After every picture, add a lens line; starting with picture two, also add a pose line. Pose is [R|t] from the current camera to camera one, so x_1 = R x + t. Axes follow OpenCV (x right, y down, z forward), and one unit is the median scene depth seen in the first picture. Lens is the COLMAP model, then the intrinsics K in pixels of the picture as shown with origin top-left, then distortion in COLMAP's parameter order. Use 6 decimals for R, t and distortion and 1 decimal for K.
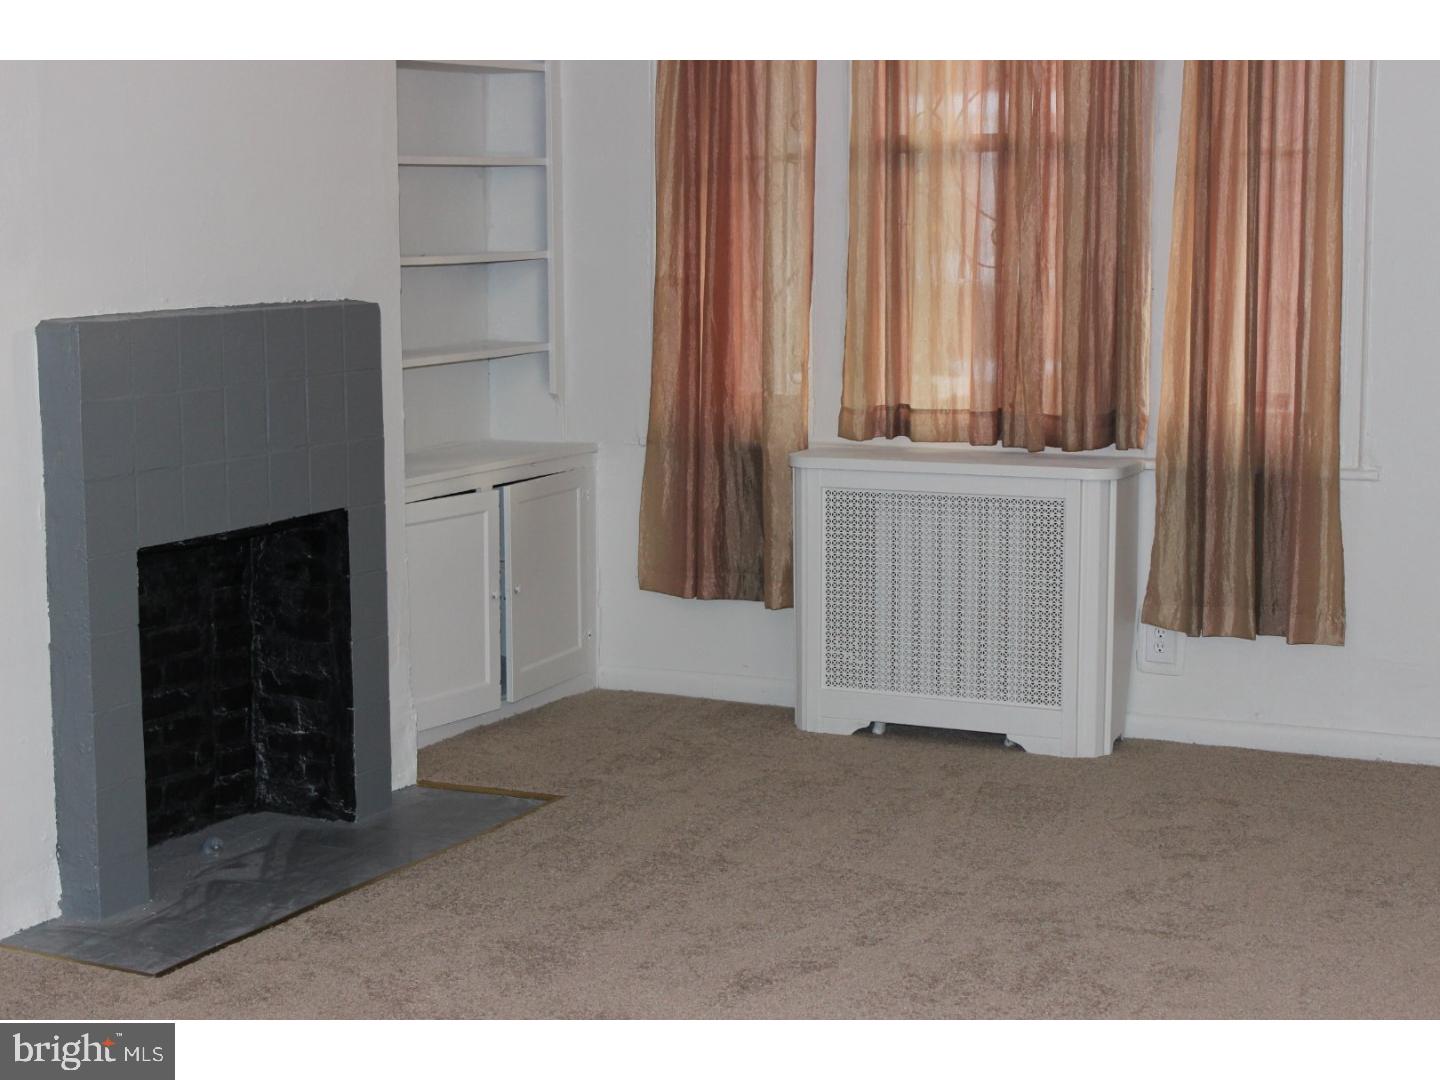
lens RADIAL K [[2467.0, 0, 715.3], [0, 2467.0, 533.6], [0, 0, 1]] dist [0.024959, 0.000000]
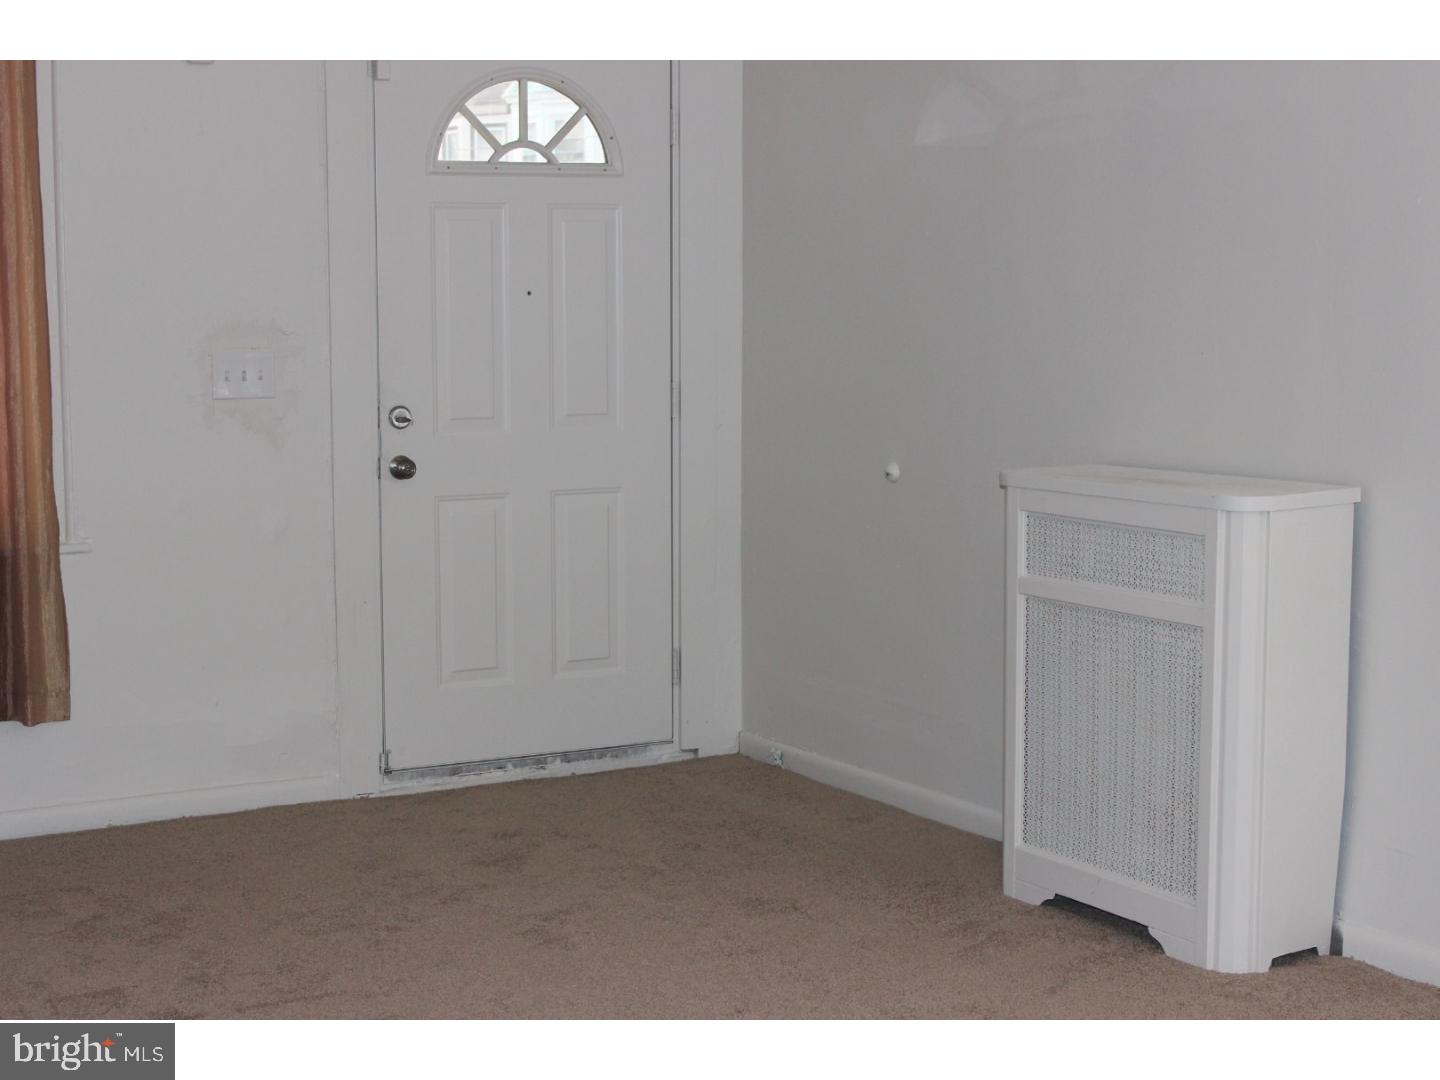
lens RADIAL K [[2467.0, 0, 720.5], [0, 2467.0, 527.8], [0, 0, 1]] dist [0.024959, 0.000000]
pose [[0.568722, -0.084139, 0.818215, -0.389521], [0.114048, 0.993212, 0.022863, -0.023697], [-0.814585, 0.080314, 0.574458, 0.194633]]
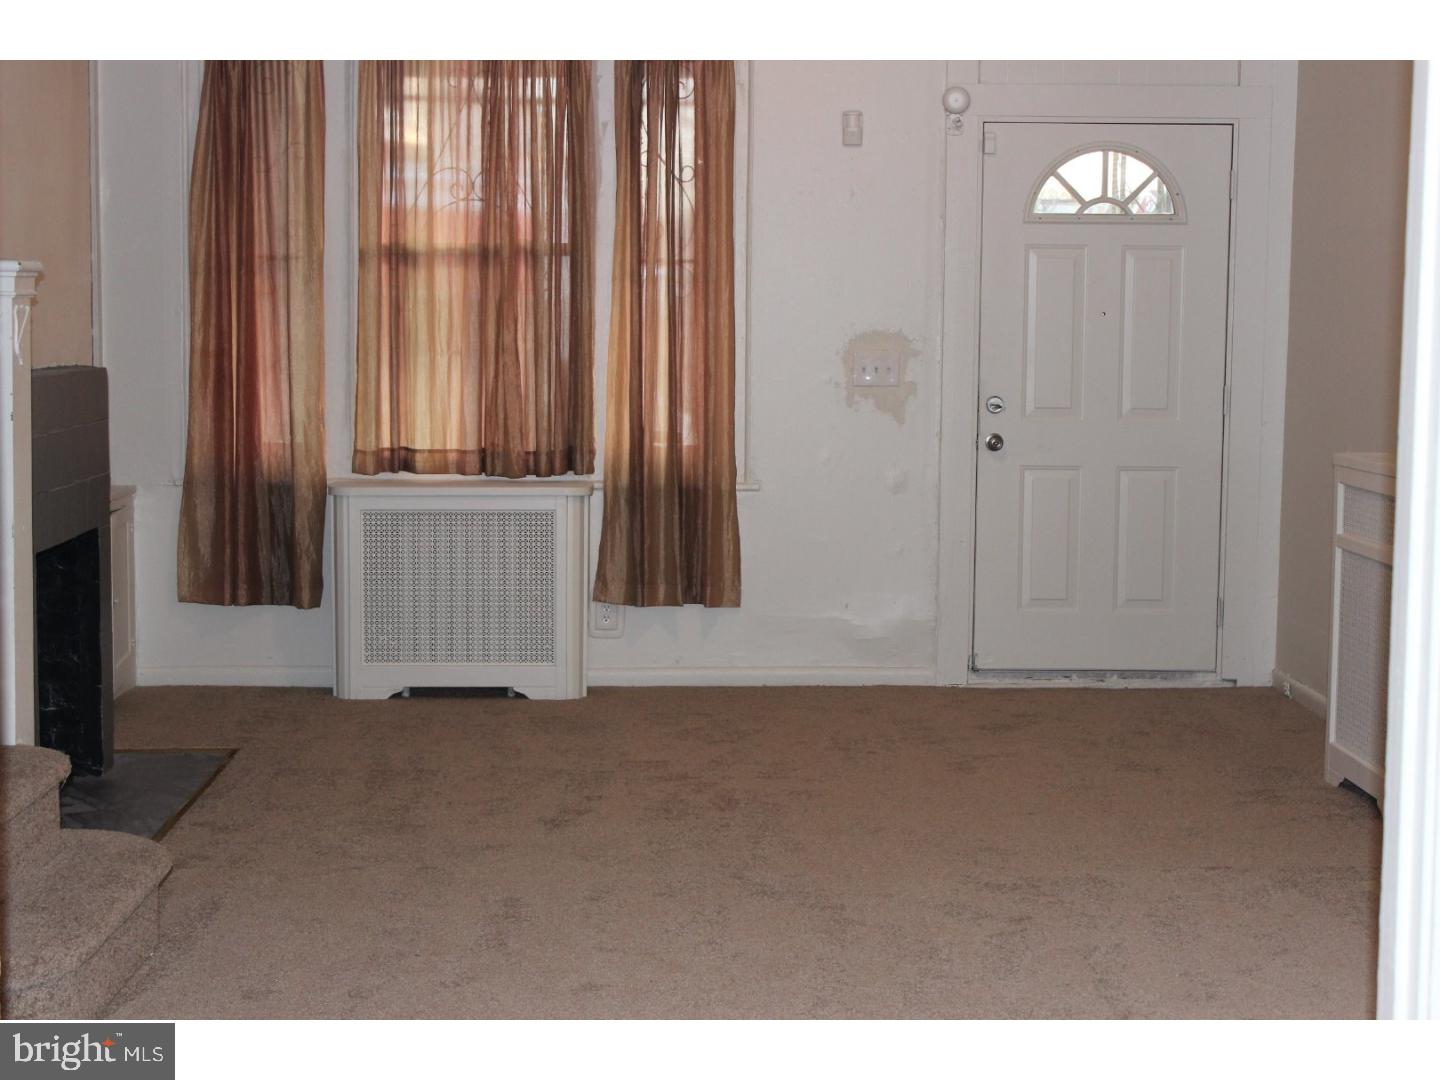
lens RADIAL K [[2467.0, 0, 716.1], [0, 2467.0, 539.9], [0, 0, 1]] dist [0.024959, 0.000000]
pose [[0.880474, -0.035108, 0.472792, -0.409887], [0.051696, 0.998418, -0.022132, 0.035723], [-0.471267, 0.043928, 0.880896, -0.239566]]
